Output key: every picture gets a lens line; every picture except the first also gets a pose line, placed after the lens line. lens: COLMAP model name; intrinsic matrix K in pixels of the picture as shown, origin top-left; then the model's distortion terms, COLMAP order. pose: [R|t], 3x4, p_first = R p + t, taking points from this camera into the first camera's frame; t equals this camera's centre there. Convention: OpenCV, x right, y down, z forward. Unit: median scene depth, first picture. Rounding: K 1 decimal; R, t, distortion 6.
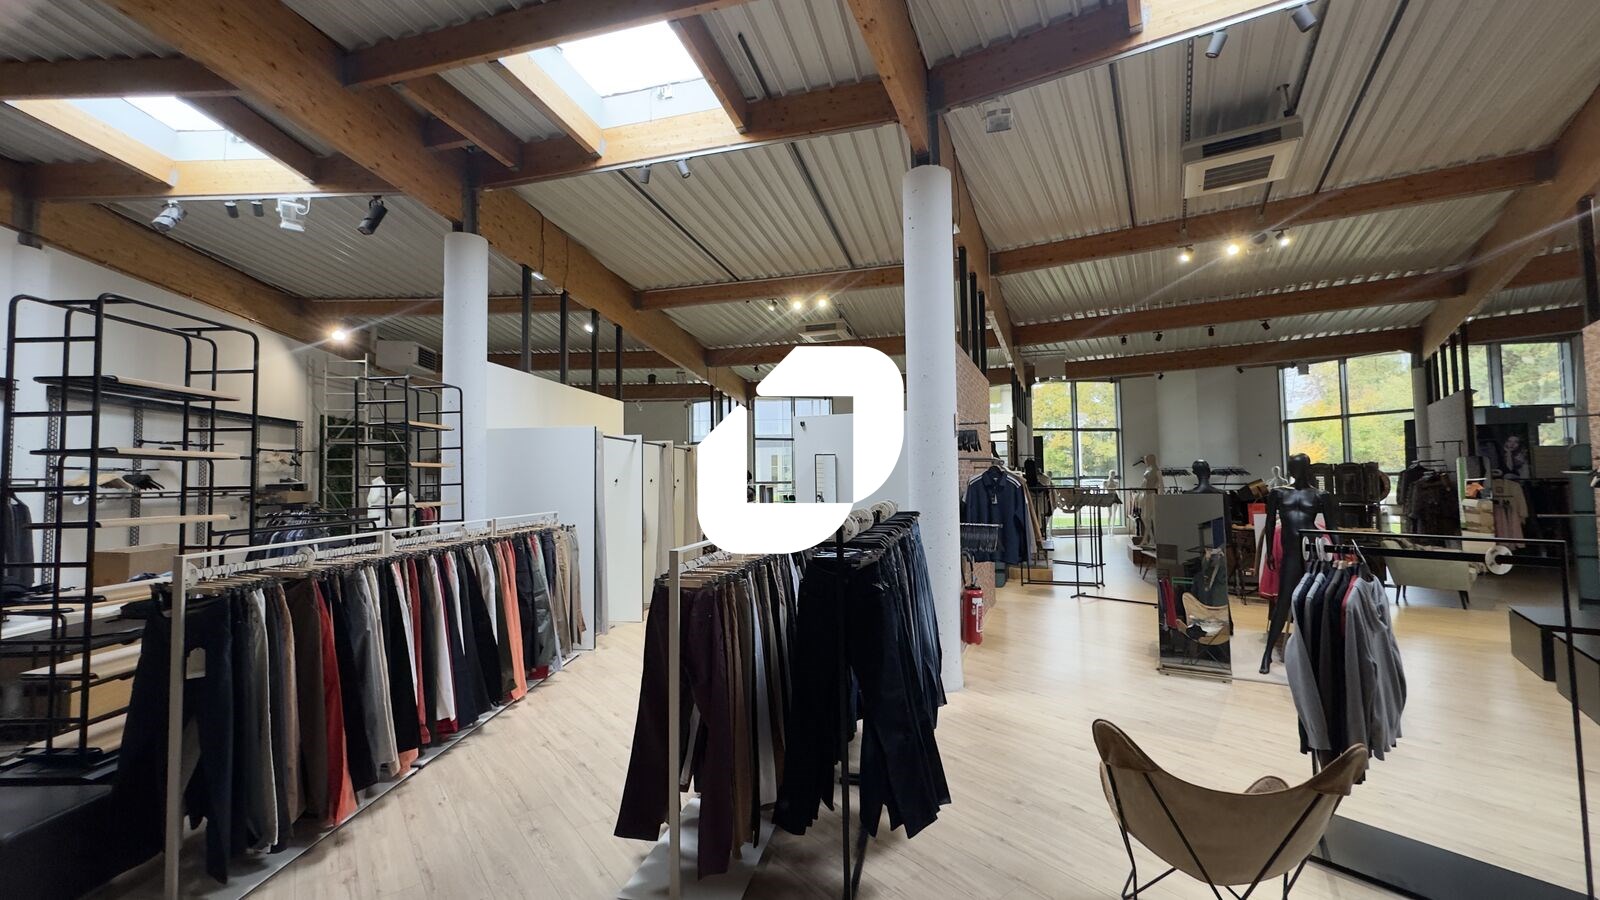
lens RADIAL K [[641.1, 0, 800.0], [0, 641.1, 450.0], [0, 0, 1]] dist [-0.000660, -0.000045]
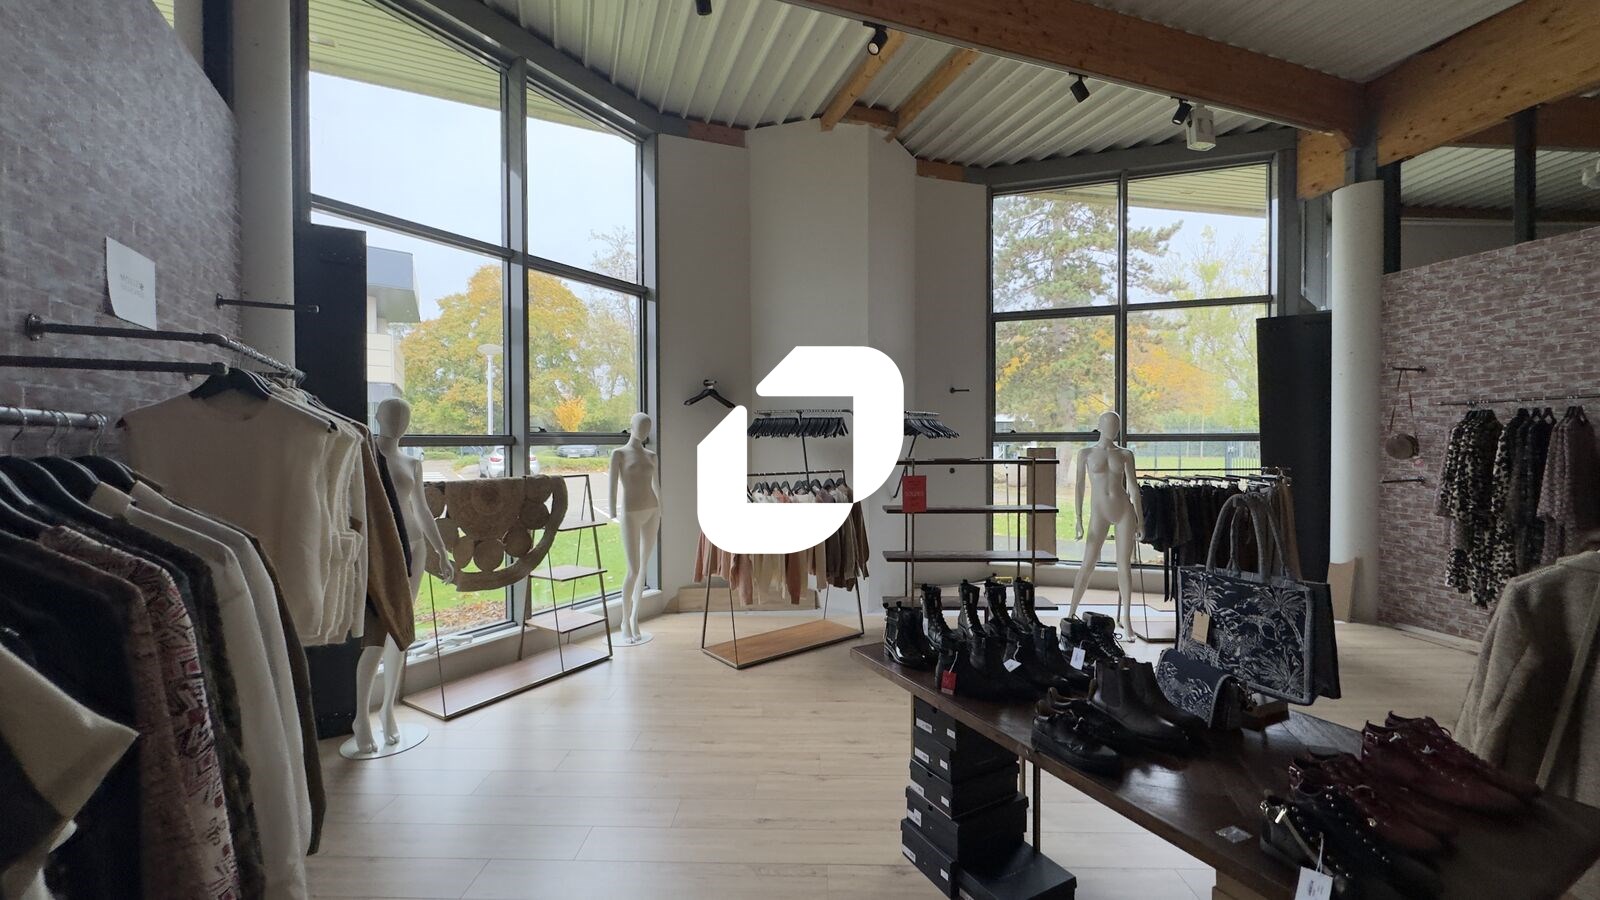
lens RADIAL K [[641.1, 0, 800.0], [0, 641.1, 450.0], [0, 0, 1]] dist [-0.000660, -0.000045]
pose [[0.641078, 0.001585, 0.767474, 0.319155], [-0.044400, 0.998400, 0.035025, 0.035709], [-0.766190, -0.056530, 0.640122, 0.778532]]
